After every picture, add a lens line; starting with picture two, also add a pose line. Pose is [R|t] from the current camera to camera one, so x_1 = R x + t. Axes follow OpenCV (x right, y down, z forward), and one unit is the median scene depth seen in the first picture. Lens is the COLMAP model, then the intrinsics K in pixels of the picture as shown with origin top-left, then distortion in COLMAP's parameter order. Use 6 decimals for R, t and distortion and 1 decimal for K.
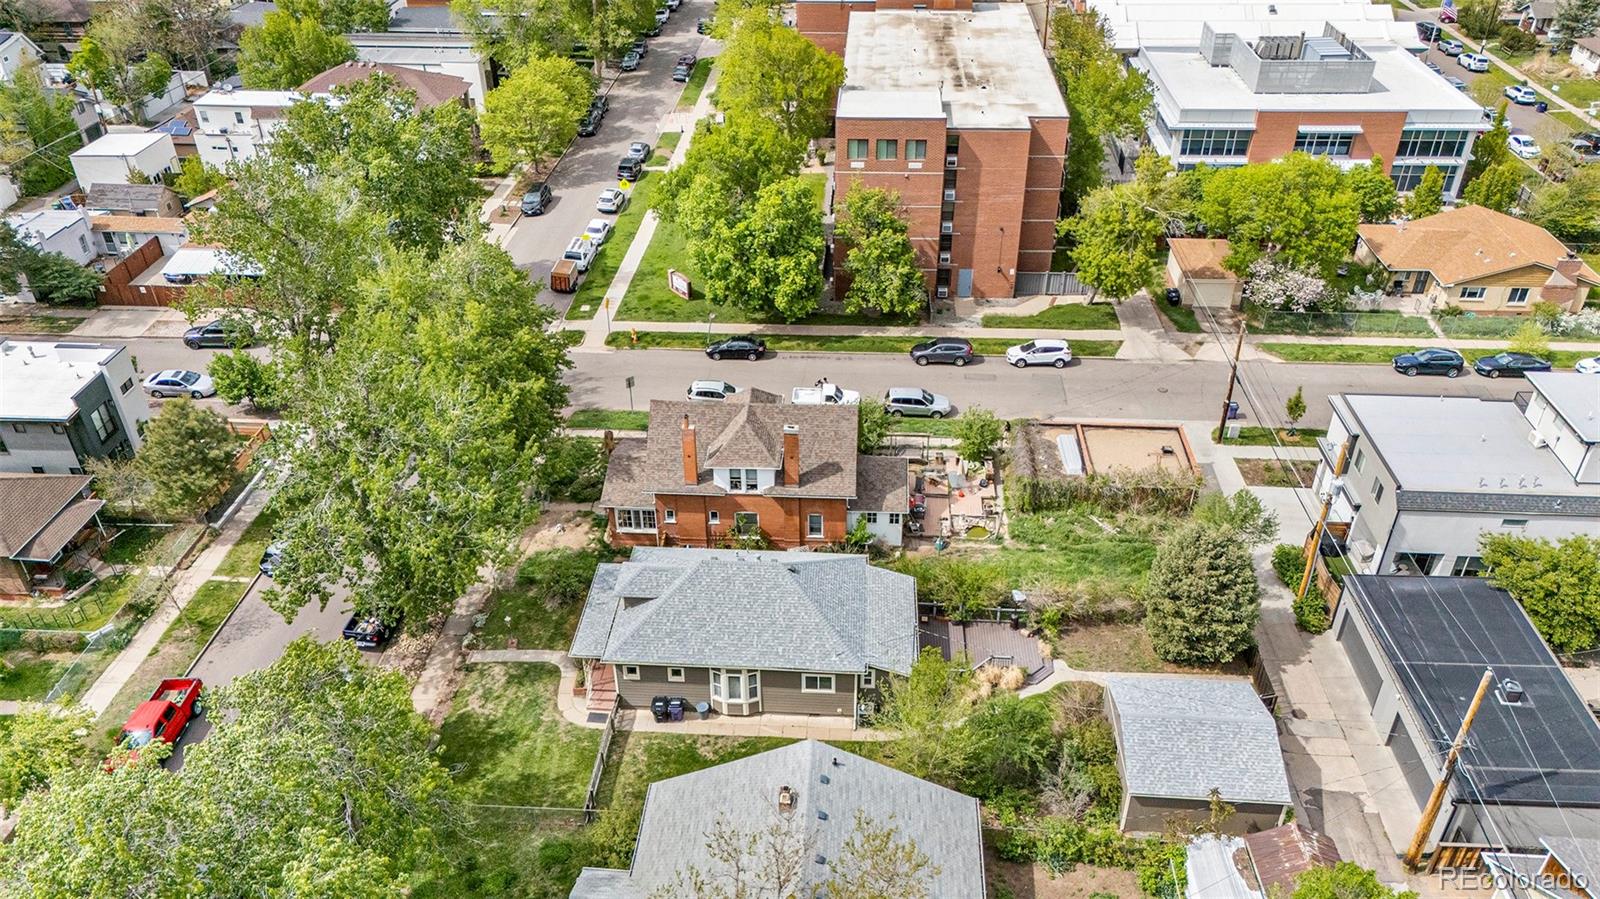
lens RADIAL K [[1182.4, 0, 800.0], [0, 1182.4, 449.5], [0, 0, 1]] dist [0.030474, -0.003507]
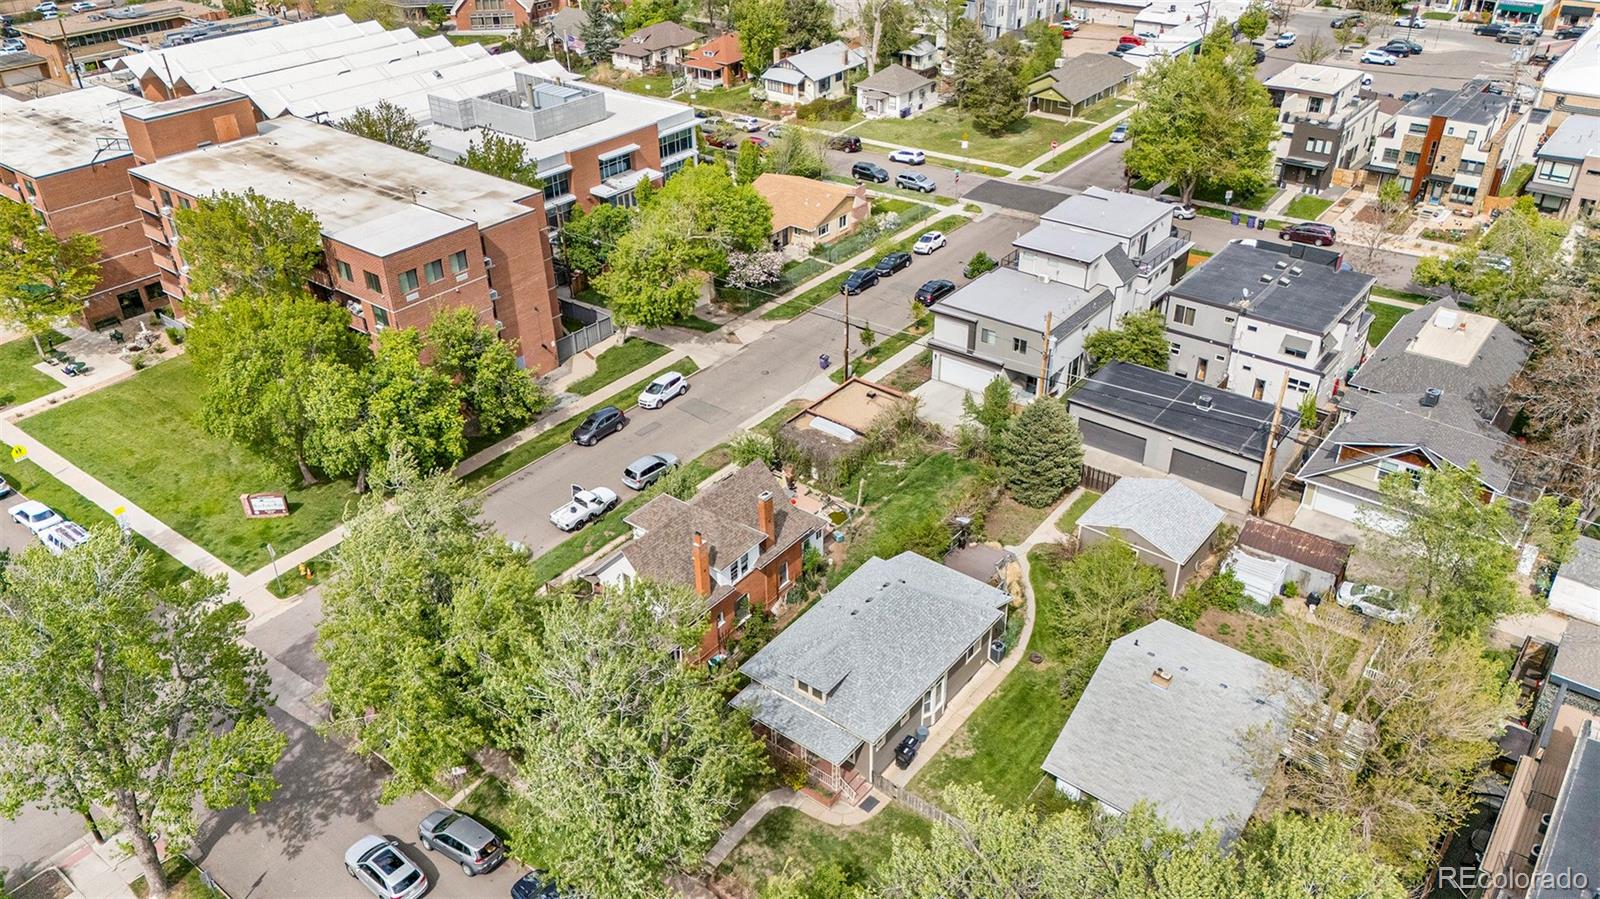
lens RADIAL K [[1182.4, 0, 800.0], [0, 1182.4, 449.5], [0, 0, 1]] dist [0.030474, -0.003507]
pose [[0.560018, -0.429342, 0.708552, -0.498144], [0.460789, 0.872171, 0.164292, -0.147022], [-0.688516, 0.234487, 0.686267, 0.167220]]
